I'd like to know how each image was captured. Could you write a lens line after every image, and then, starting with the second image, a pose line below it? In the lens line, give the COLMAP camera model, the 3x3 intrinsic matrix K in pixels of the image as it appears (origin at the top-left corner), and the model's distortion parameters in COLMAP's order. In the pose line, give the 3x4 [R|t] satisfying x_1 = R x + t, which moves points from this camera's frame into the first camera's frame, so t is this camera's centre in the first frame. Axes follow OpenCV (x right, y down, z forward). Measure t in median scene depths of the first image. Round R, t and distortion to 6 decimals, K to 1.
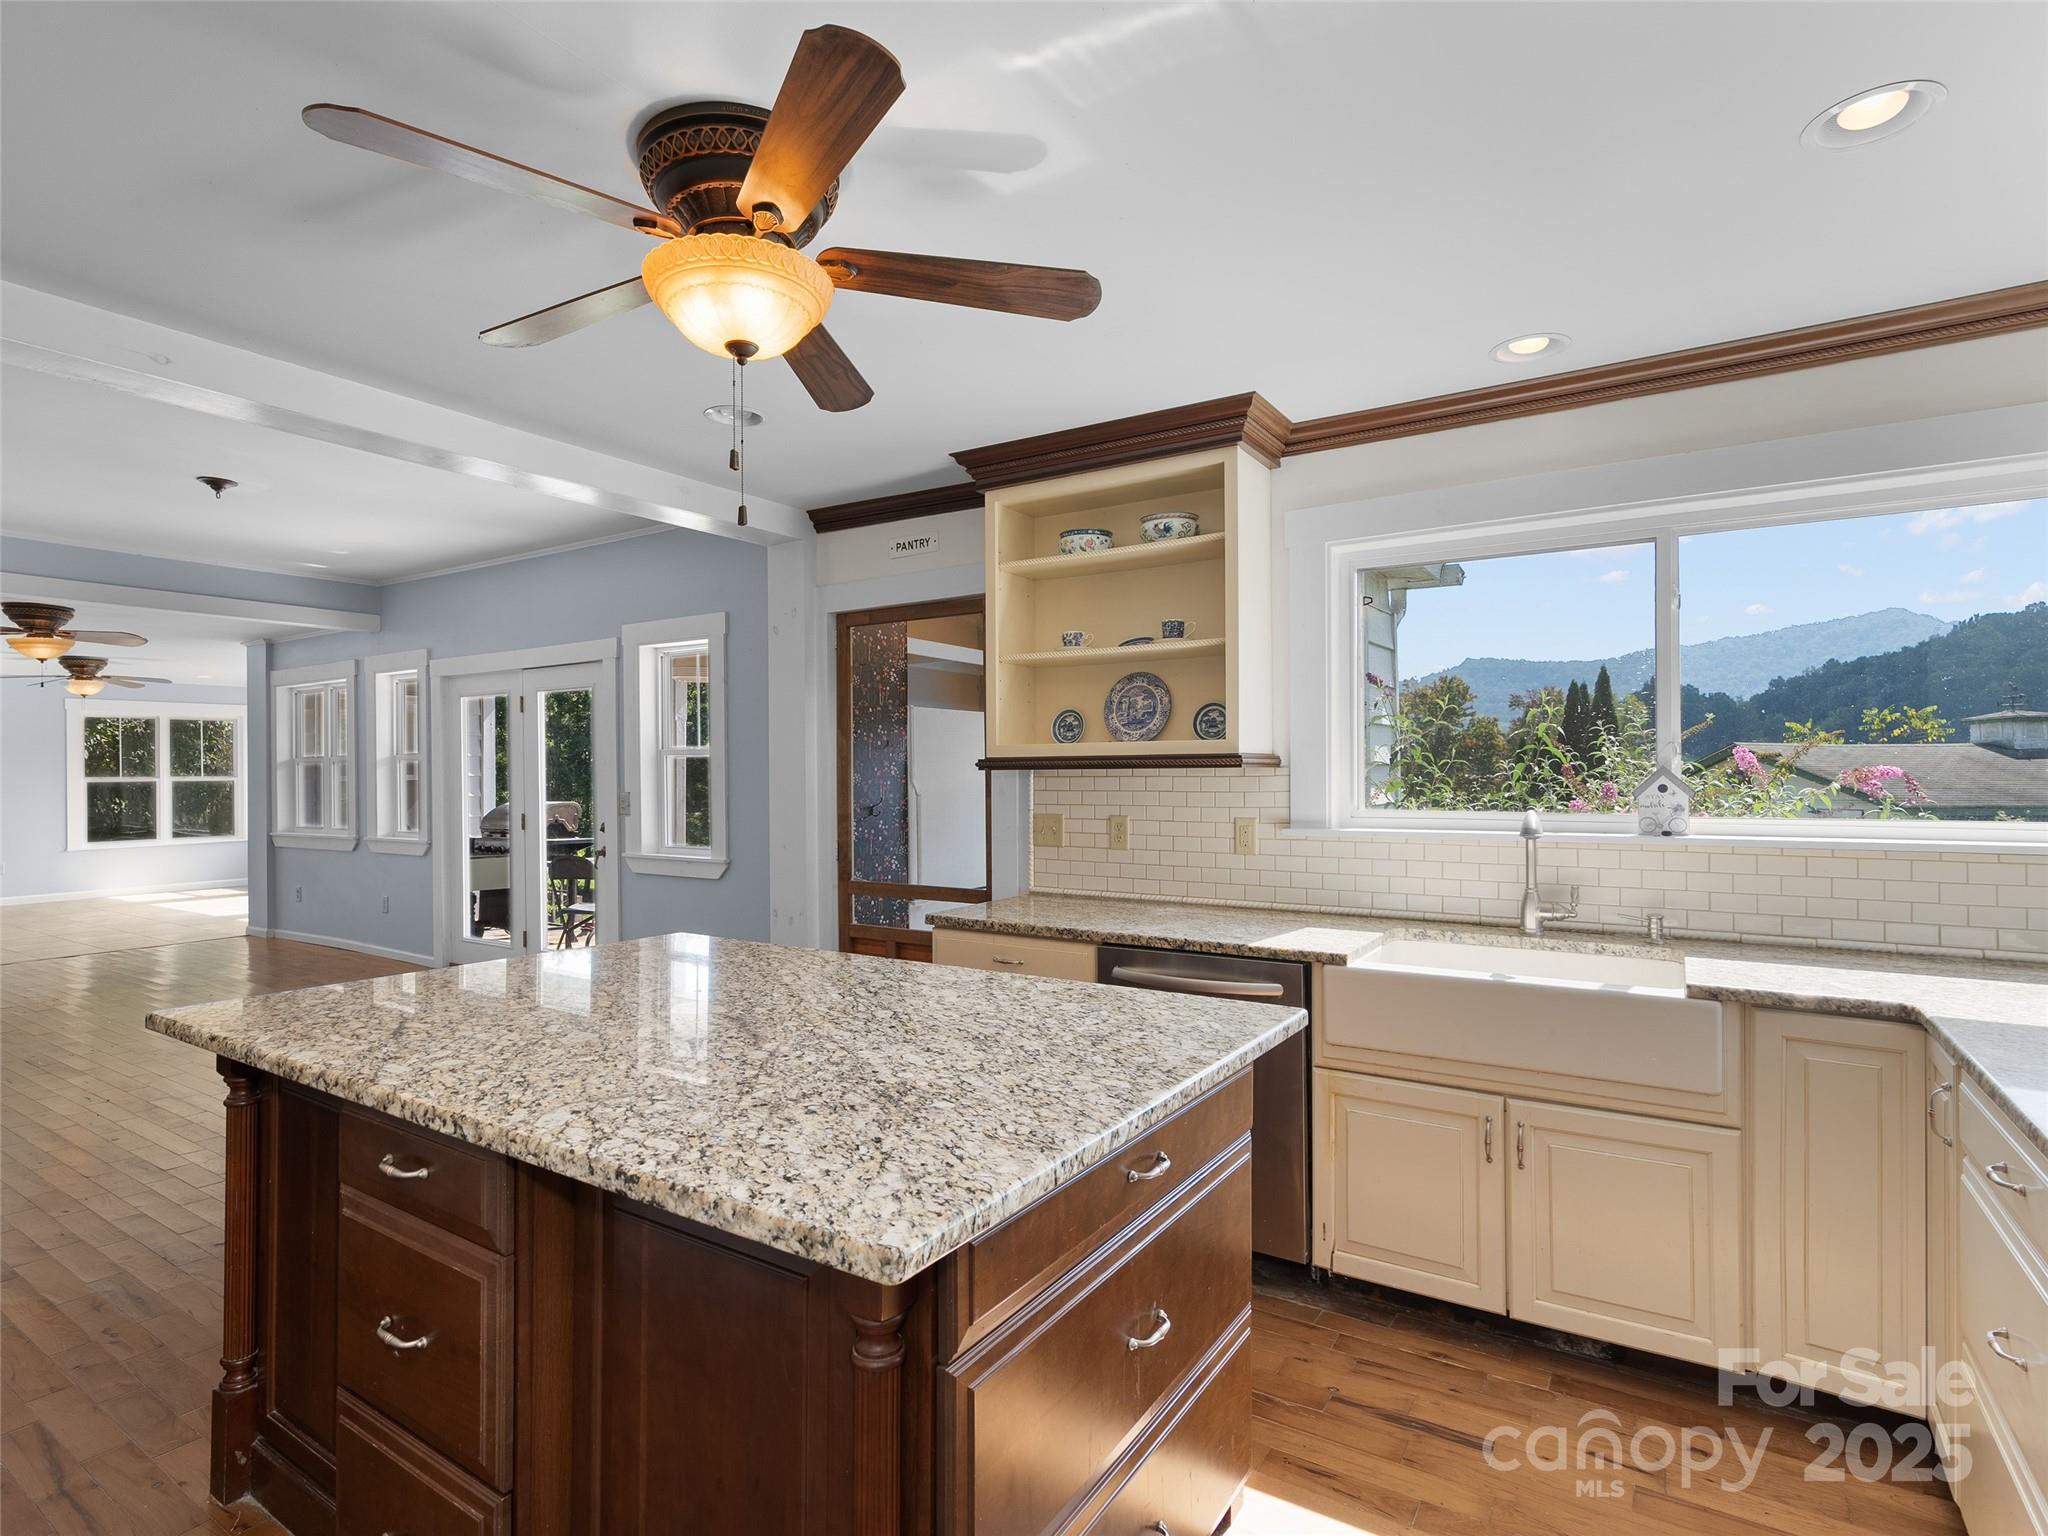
lens RADIAL K [[1057.0, 0, 1051.0], [0, 1057.0, 772.2], [0, 0, 1]] dist [-0.005815, 0.002472]
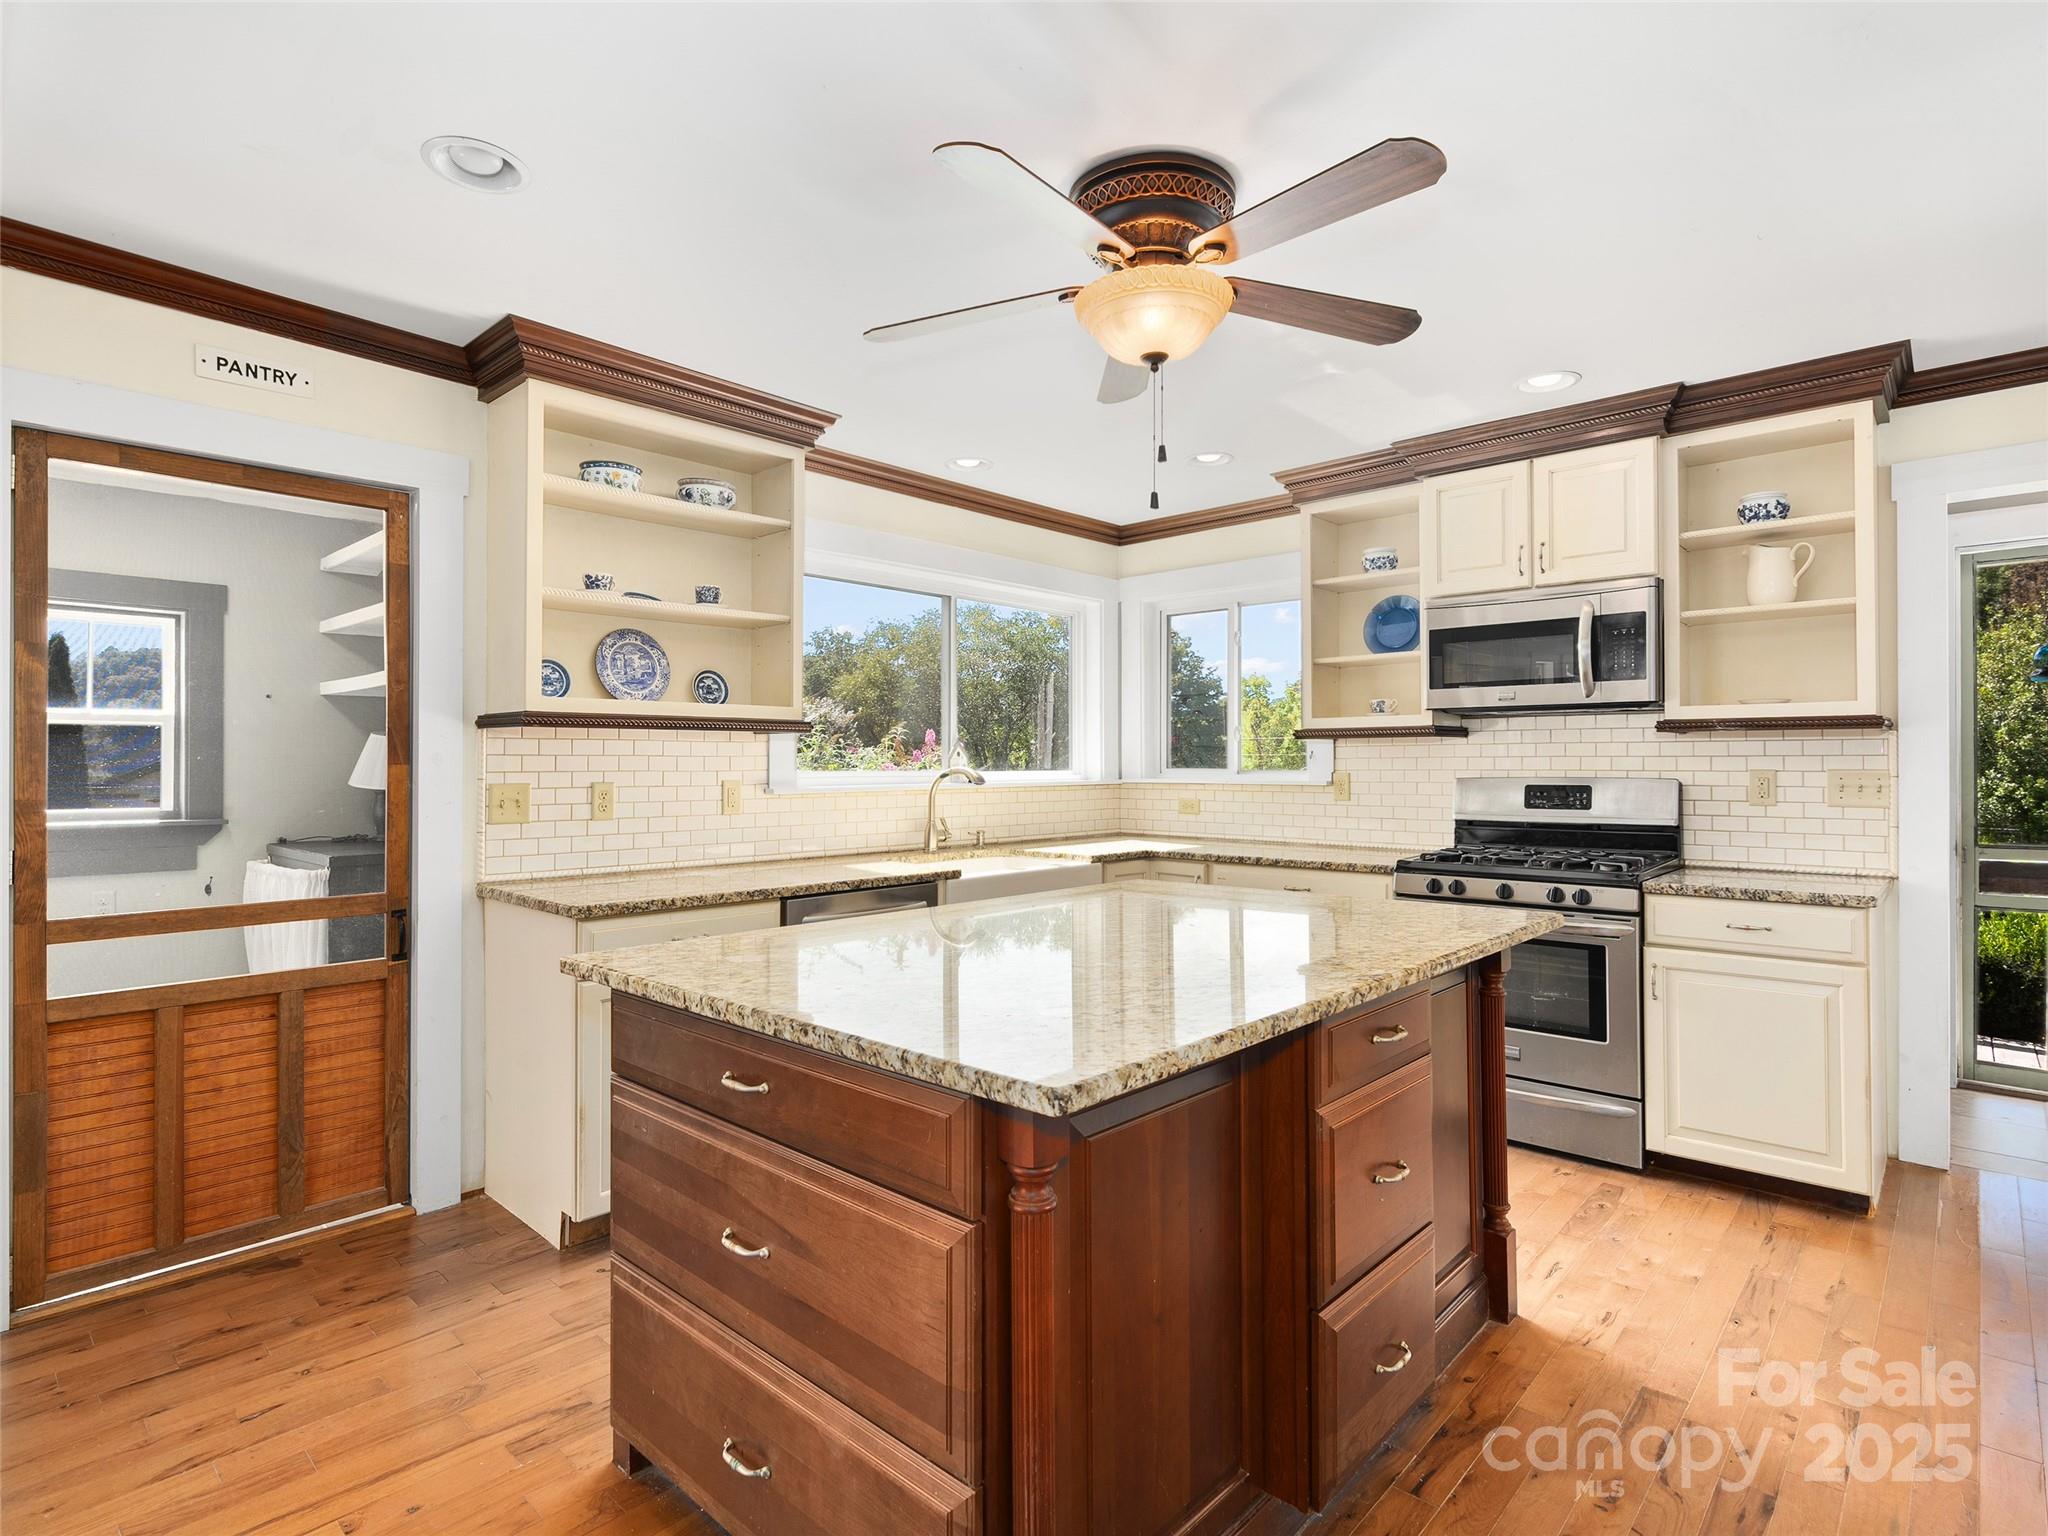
lens RADIAL K [[1057.0, 0, 1012.2], [0, 1057.0, 751.5], [0, 0, 1]] dist [-0.005815, 0.002472]
pose [[0.177069, 0.016515, 0.984060, -0.801175], [-0.001307, 0.999862, -0.016545, 0.030398], [-0.984198, 0.001643, 0.177066, 0.515379]]
